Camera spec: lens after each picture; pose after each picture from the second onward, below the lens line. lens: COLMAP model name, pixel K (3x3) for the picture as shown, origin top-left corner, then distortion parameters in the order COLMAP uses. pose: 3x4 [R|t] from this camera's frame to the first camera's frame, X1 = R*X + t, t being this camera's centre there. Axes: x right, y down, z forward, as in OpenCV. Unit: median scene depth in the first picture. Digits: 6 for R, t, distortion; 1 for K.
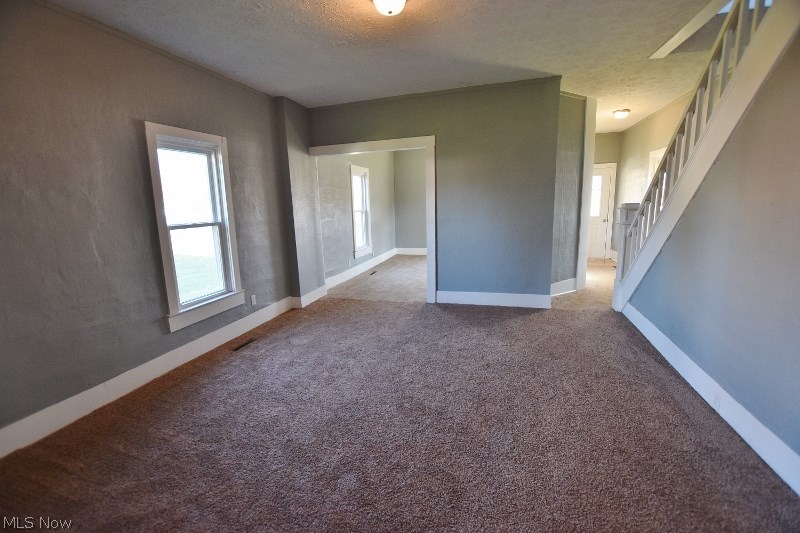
lens RADIAL K [[355.1, 0, 400.8], [0, 355.1, 270.9], [0, 0, 1]] dist [-0.029721, -0.000373]
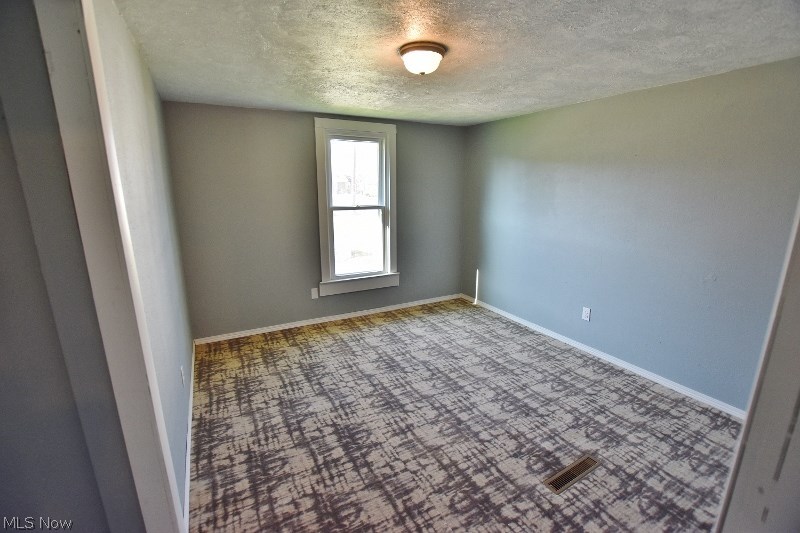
lens RADIAL K [[355.1, 0, 402.6], [0, 355.1, 266.0], [0, 0, 1]] dist [-0.029721, -0.000373]
pose [[0.695594, 0.189279, -0.693053, 0.307238], [-0.159774, 0.981268, 0.107633, -0.087831], [0.700444, 0.035863, 0.712806, 0.294711]]
